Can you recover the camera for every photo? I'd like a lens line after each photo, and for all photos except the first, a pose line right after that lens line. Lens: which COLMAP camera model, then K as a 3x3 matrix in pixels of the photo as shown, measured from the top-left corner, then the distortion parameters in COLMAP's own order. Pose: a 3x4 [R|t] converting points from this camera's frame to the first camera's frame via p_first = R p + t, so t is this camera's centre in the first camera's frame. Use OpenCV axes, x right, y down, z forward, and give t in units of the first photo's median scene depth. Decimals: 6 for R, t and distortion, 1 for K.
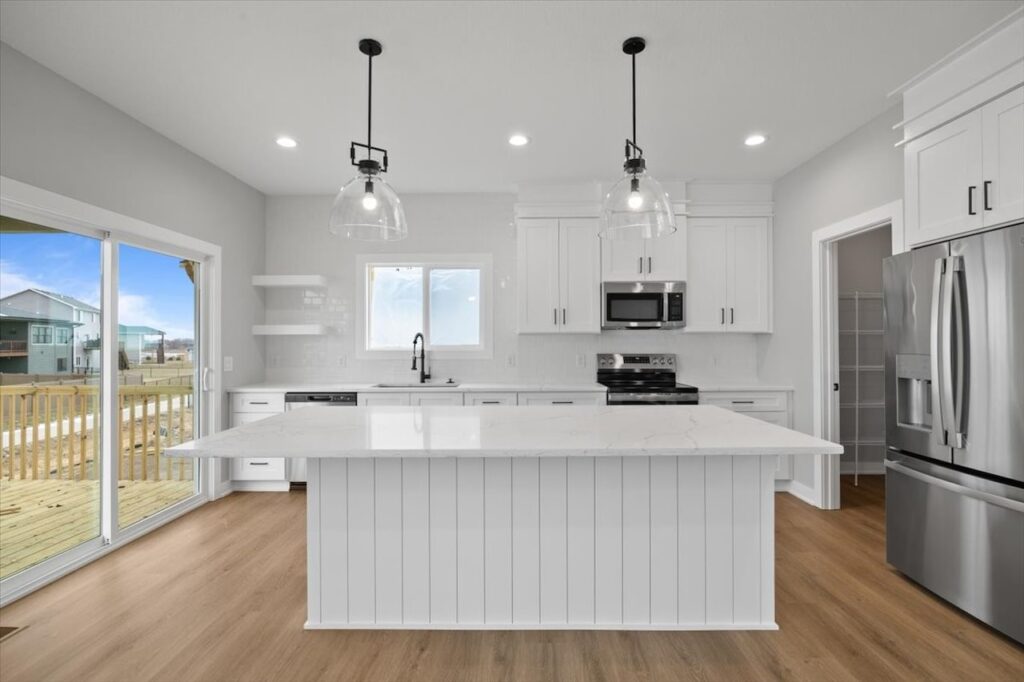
lens RADIAL K [[484.9, 0, 514.0], [0, 484.9, 339.0], [0, 0, 1]] dist [-0.011666, 0.000283]
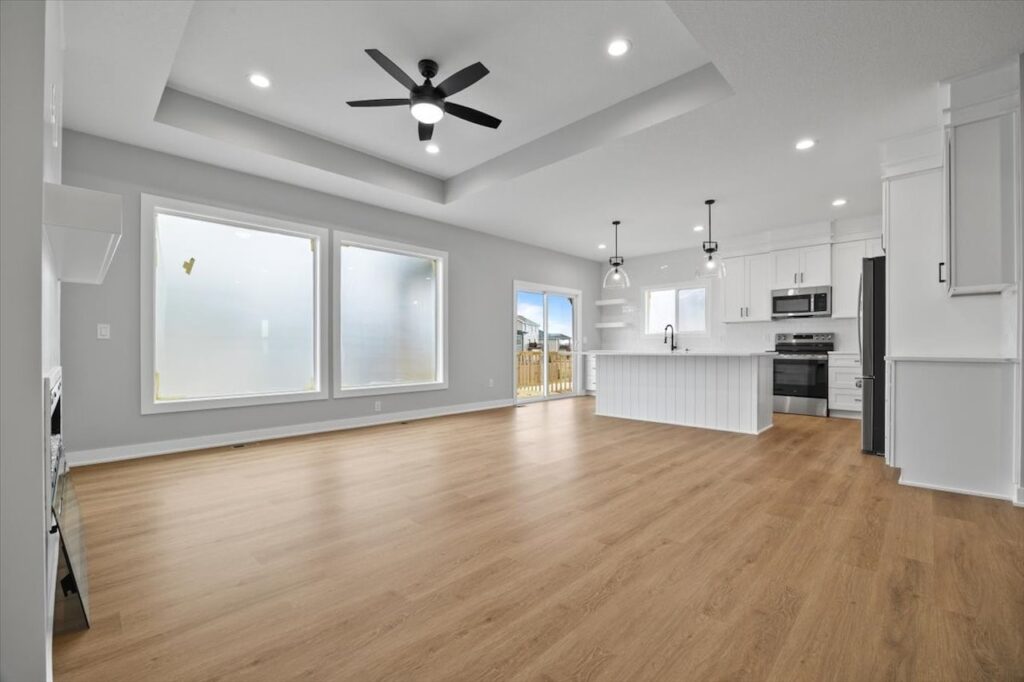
lens RADIAL K [[431.0, 0, 513.9], [0, 431.0, 347.8], [0, 0, 1]] dist [-0.011120, 0.000416]
pose [[0.724714, 0.003113, -0.689043, 0.568594], [0.005095, 0.999938, 0.009875, 0.063862], [0.689031, -0.010667, 0.724653, -0.714360]]
